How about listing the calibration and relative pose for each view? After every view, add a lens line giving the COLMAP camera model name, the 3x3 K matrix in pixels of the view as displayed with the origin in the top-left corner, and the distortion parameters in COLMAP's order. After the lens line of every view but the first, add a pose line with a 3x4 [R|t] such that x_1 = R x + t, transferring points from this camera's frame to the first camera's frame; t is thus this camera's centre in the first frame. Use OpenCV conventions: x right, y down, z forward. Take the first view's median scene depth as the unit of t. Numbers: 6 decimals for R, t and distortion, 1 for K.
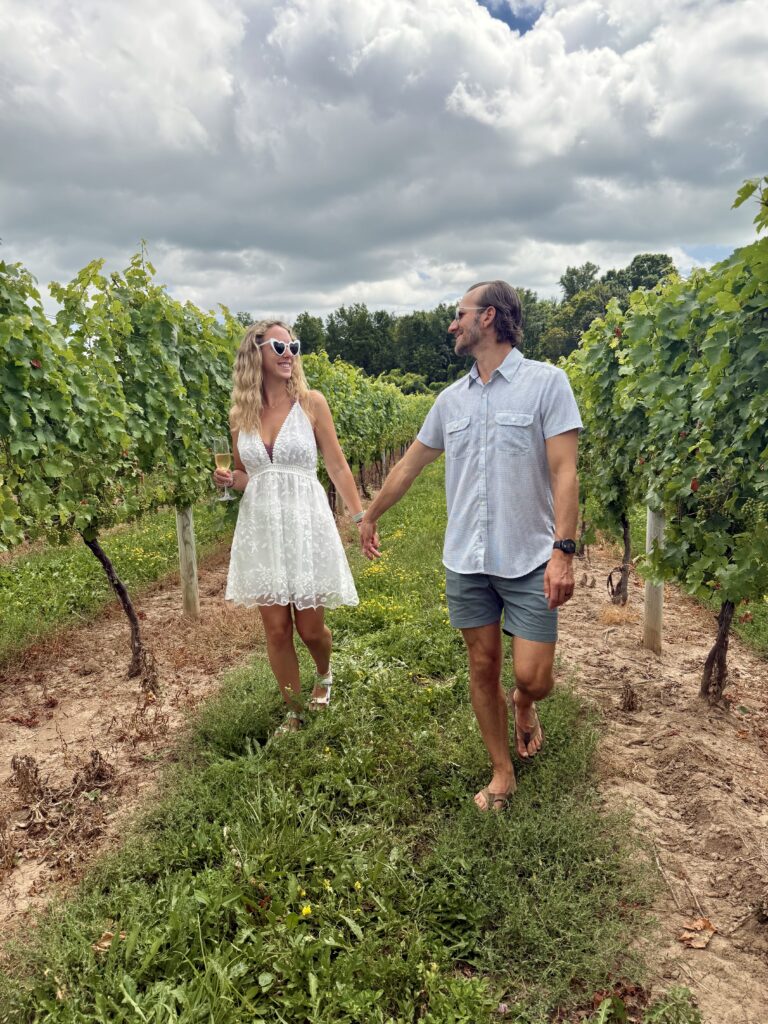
lens RADIAL K [[704.5, 0, 374.3], [0, 704.5, 523.9], [0, 0, 1]] dist [0.054917, -0.089678]
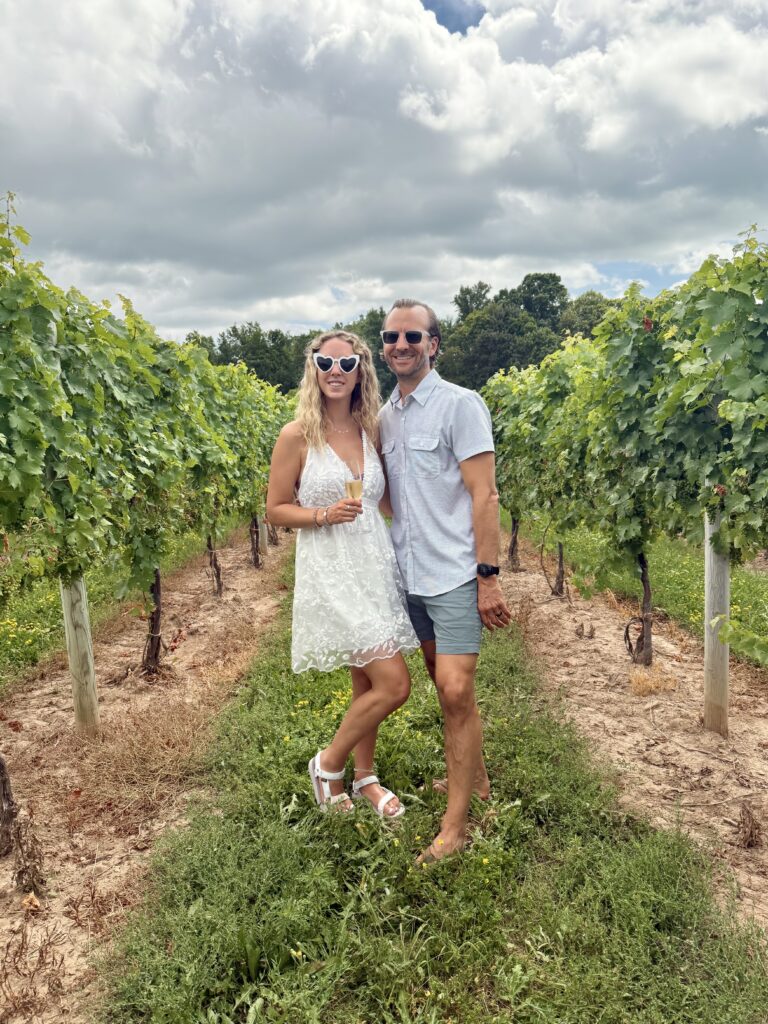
lens RADIAL K [[704.5, 0, 373.9], [0, 704.5, 521.3], [0, 0, 1]] dist [0.054917, -0.089678]
pose [[0.989030, -0.040185, 0.142143, -0.077888], [0.044791, 0.998565, -0.029358, -0.044897], [-0.140759, 0.035402, 0.989411, 0.281275]]
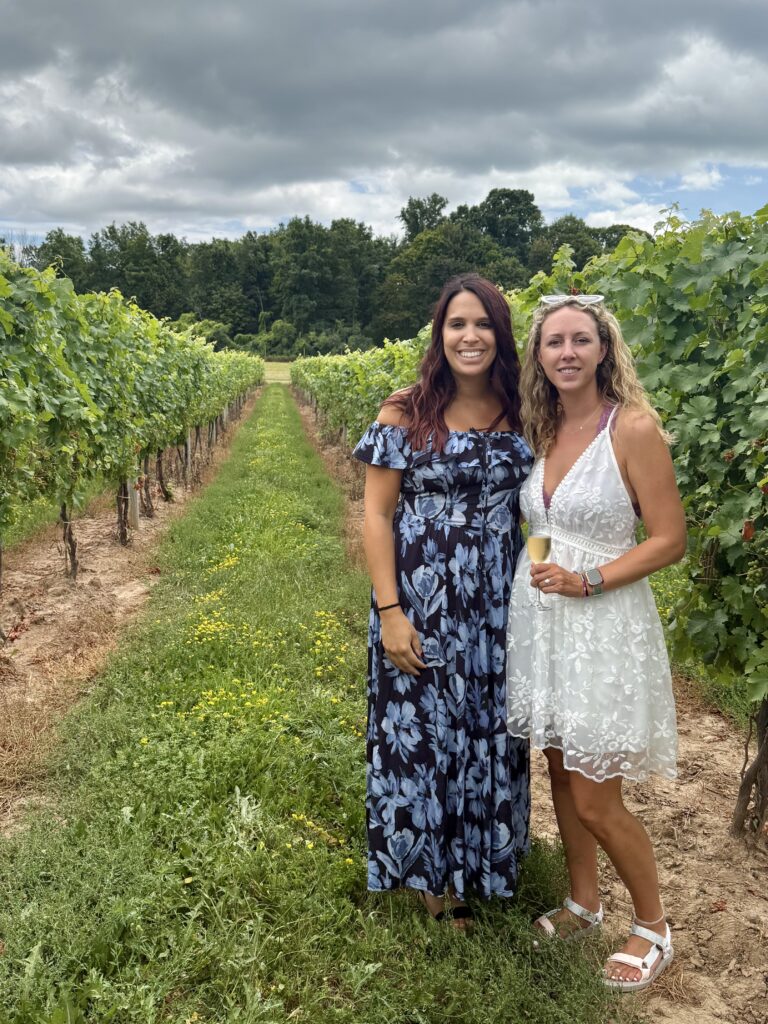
lens RADIAL K [[926.8, 0, 366.3], [0, 926.8, 478.0], [0, 0, 1]] dist [0.087456, -0.086361]
pose [[0.974410, 0.009415, 0.224579, -0.068442], [0.000522, 0.999025, -0.044146, -0.045929], [-0.224776, 0.043134, 0.973455, 0.149364]]
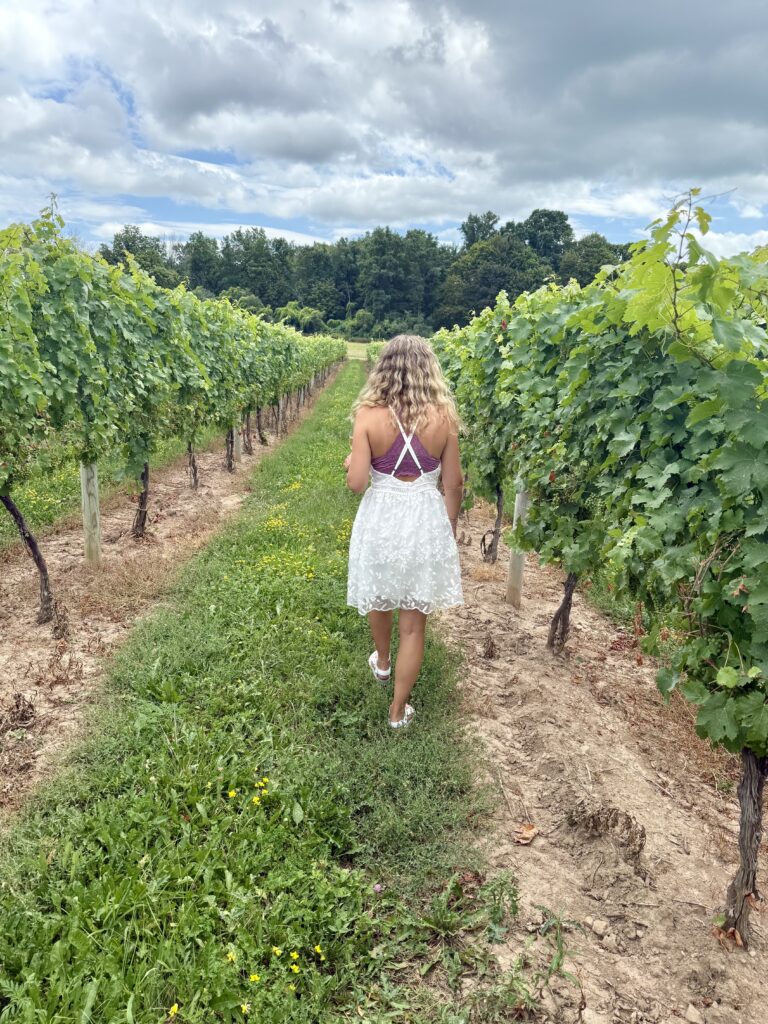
lens RADIAL K [[704.5, 0, 377.9], [0, 704.5, 522.1], [0, 0, 1]] dist [0.054917, -0.089678]
pose [[0.985975, 0.038292, 0.162444, -0.021341], [-0.052248, 0.995218, 0.082528, -0.042531], [-0.158507, -0.089858, 0.983260, -0.093283]]
